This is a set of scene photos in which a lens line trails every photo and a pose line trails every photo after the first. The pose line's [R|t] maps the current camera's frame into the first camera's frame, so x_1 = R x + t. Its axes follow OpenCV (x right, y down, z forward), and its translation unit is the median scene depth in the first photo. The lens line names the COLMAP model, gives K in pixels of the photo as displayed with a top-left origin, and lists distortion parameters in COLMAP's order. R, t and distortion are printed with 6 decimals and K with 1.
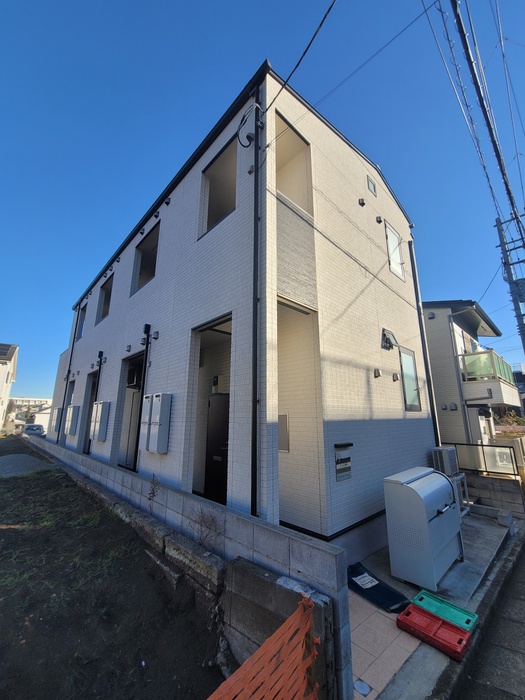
lens RADIAL K [[283.5, 0, 267.6], [0, 283.5, 352.6], [0, 0, 1]] dist [-0.000037, 0.000300]
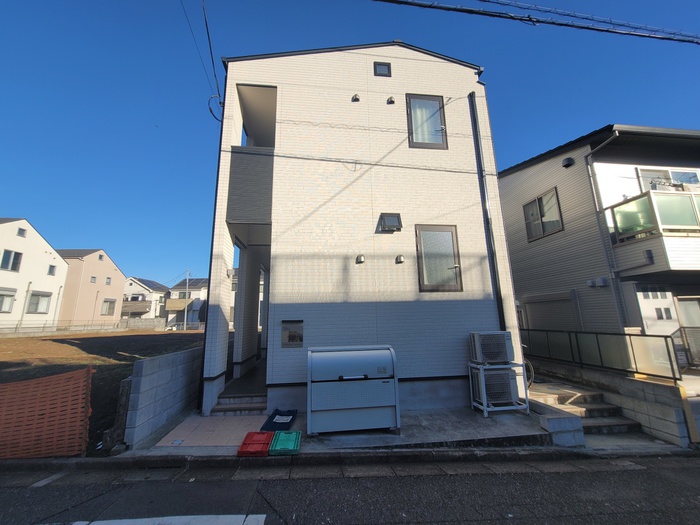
lens RADIAL K [[283.5, 0, 350.0], [0, 283.5, 262.5], [0, 0, 1]] dist [-0.000037, 0.000300]
pose [[0.797305, -0.132802, -0.588785, 1.047883], [0.154860, 0.987849, -0.013108, 0.098288], [0.583372, -0.080728, 0.808183, 0.112724]]
